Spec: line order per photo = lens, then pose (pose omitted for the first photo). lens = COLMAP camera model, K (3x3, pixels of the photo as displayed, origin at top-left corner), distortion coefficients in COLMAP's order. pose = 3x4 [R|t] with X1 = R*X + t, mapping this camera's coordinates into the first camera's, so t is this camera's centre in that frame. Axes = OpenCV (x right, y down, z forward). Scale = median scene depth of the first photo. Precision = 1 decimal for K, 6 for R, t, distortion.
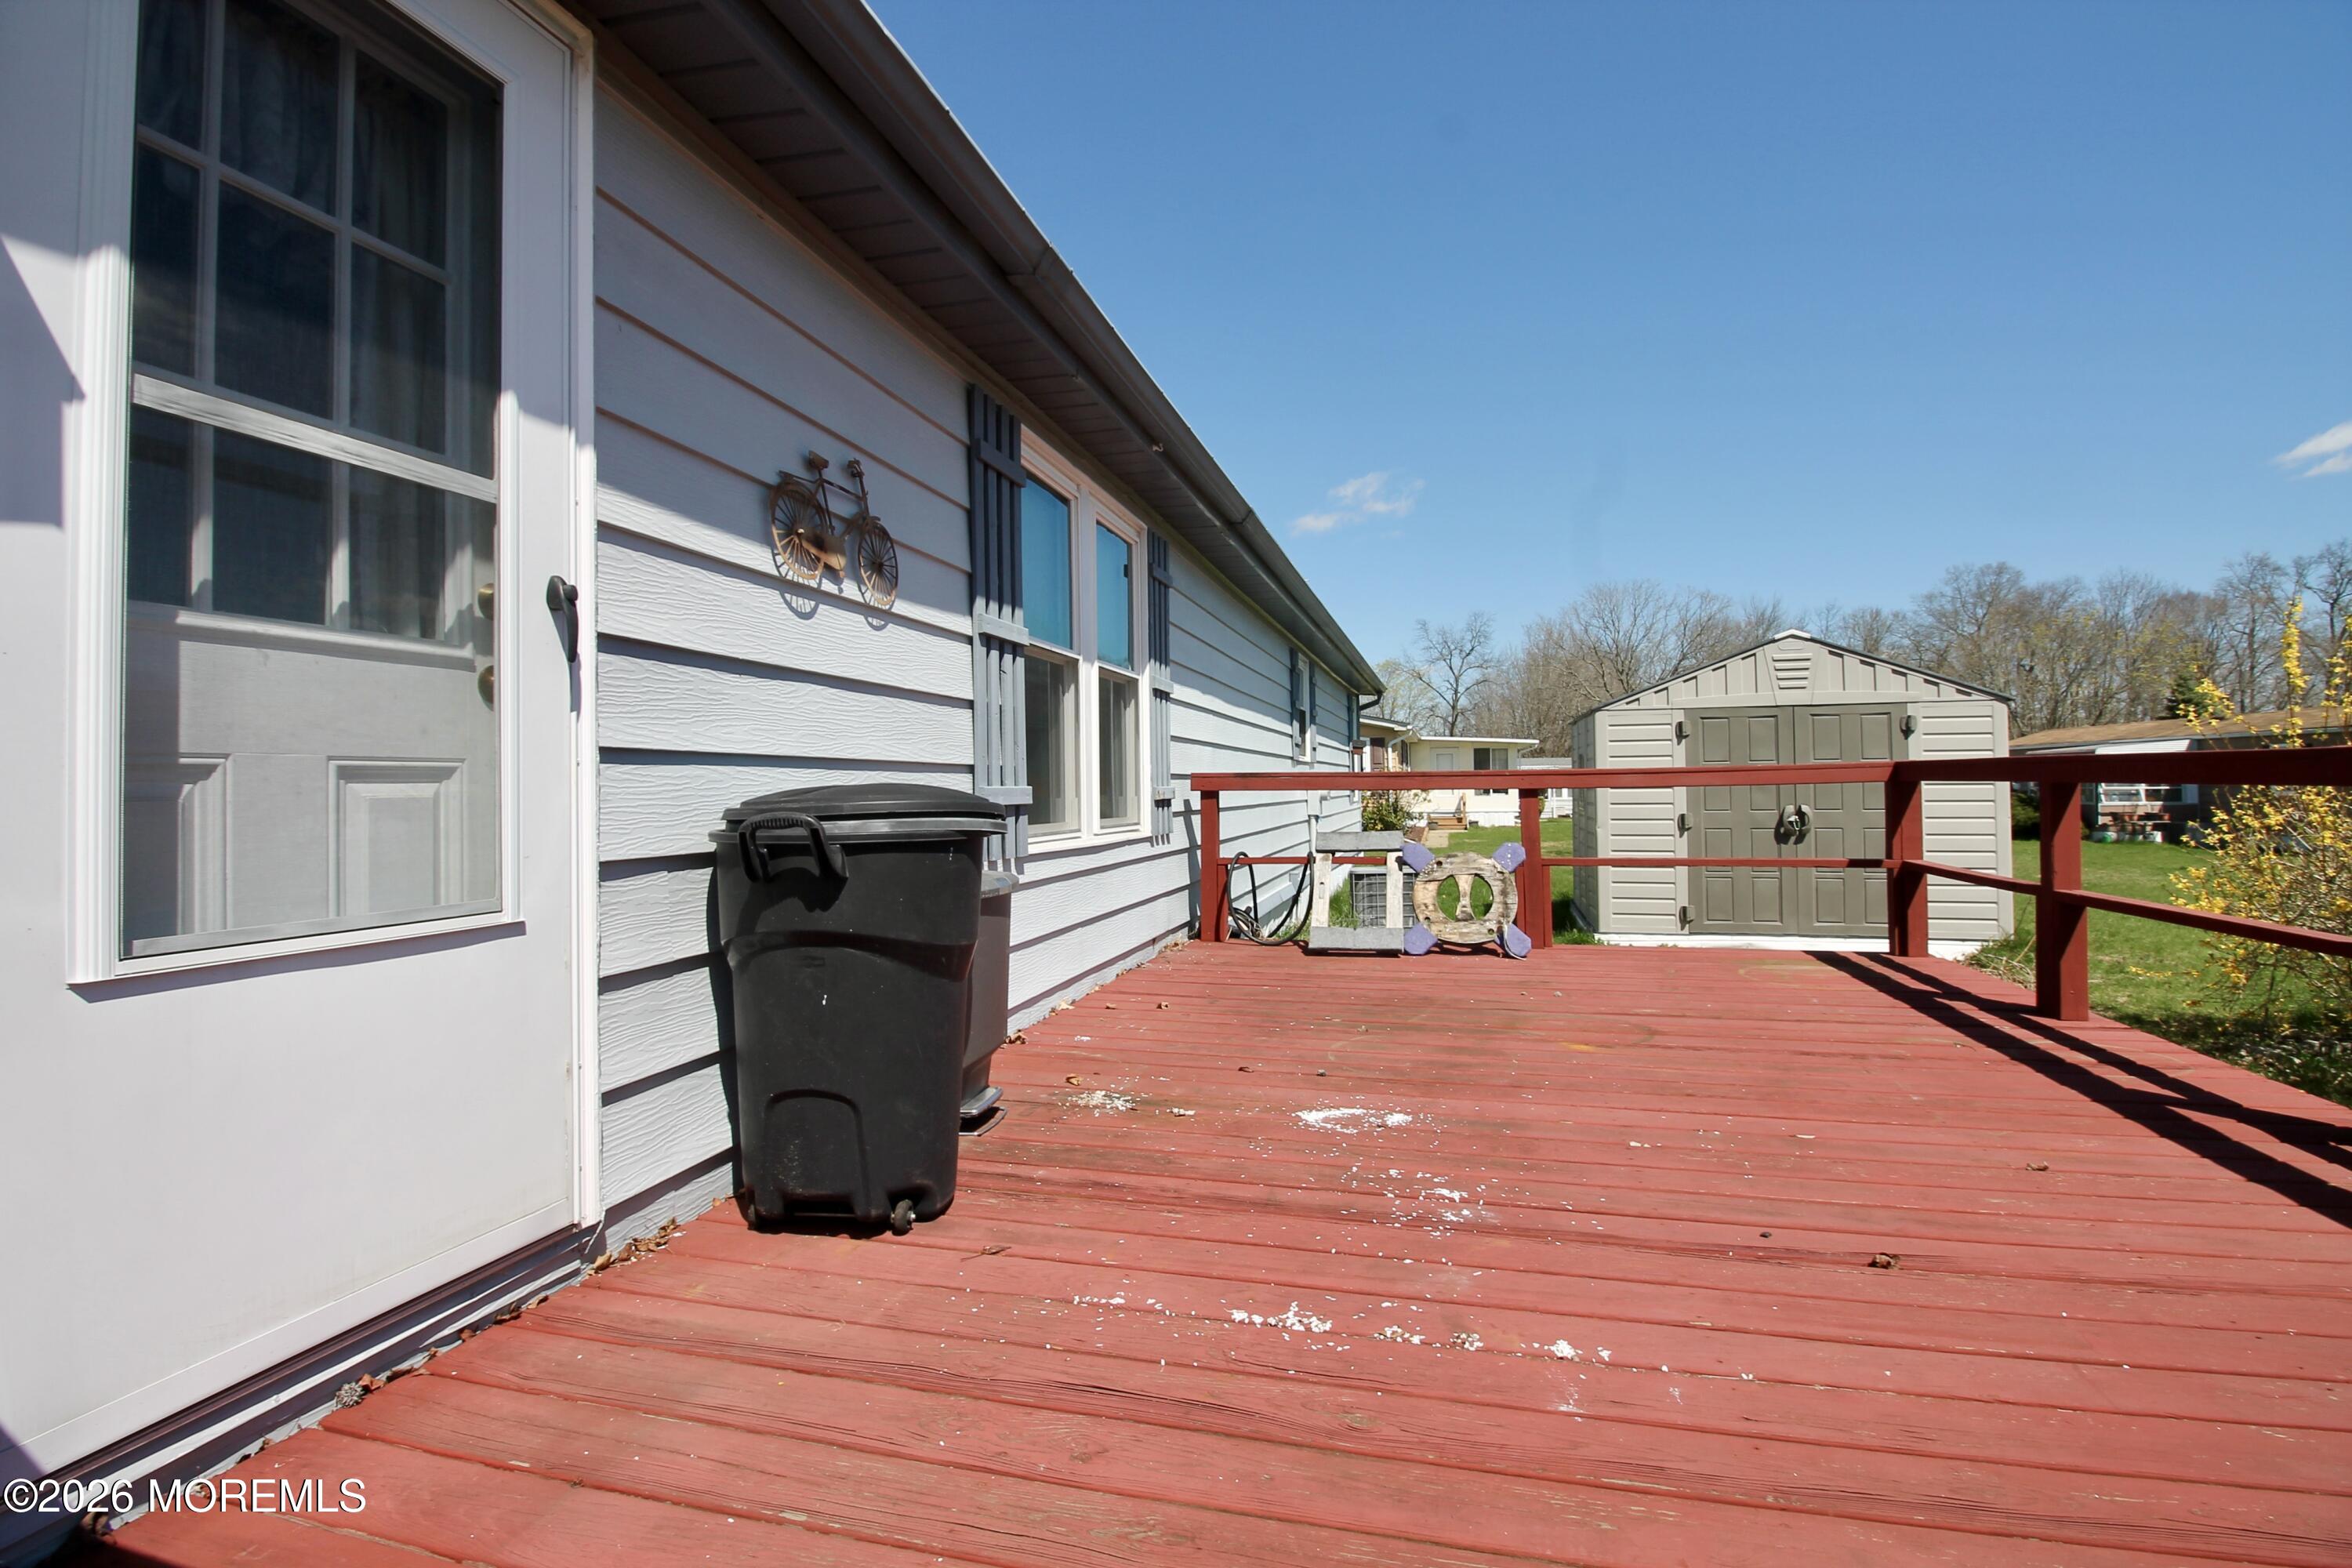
lens RADIAL K [[1101.1, 0, 1182.5], [0, 1101.1, 760.8], [0, 0, 1]] dist [0.016167, -0.026732]
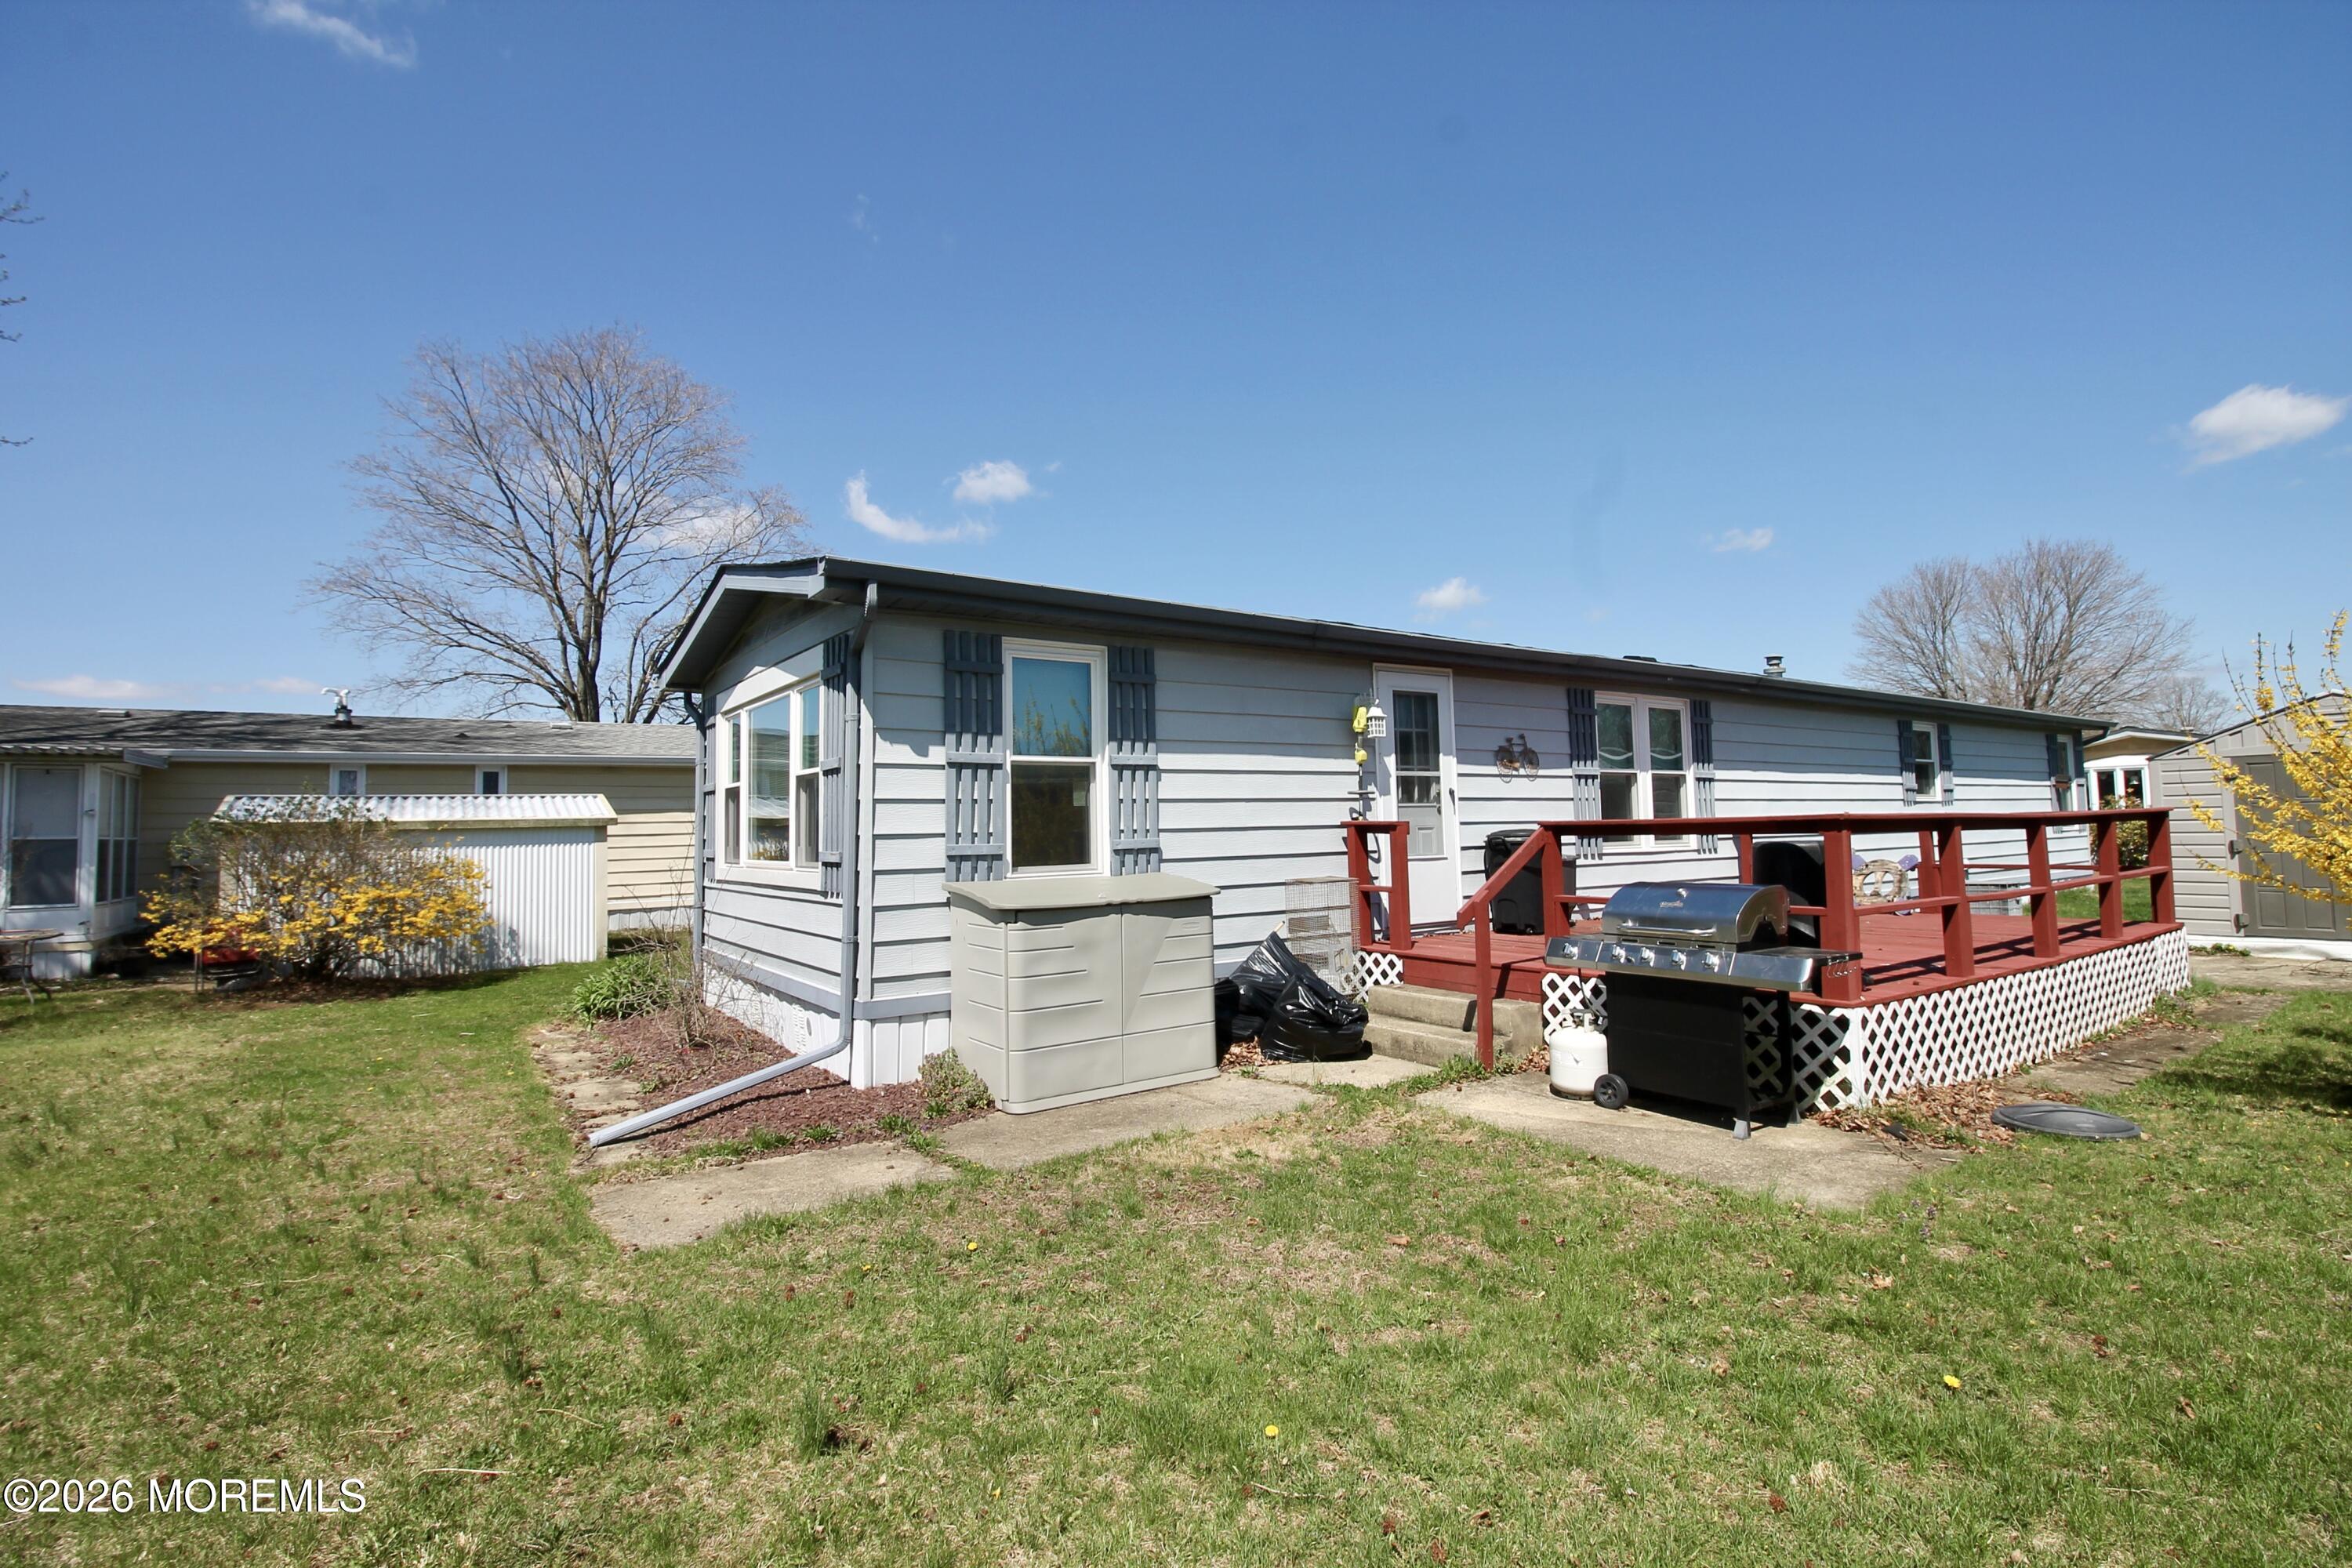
lens RADIAL K [[1101.1, 0, 1182.5], [0, 1101.1, 760.8], [0, 0, 1]] dist [0.016167, -0.026732]
pose [[0.759708, -0.043470, -0.648810, 1.020512], [0.026268, 0.999000, -0.036175, -0.083427], [0.649734, 0.010439, 0.760090, -2.088355]]
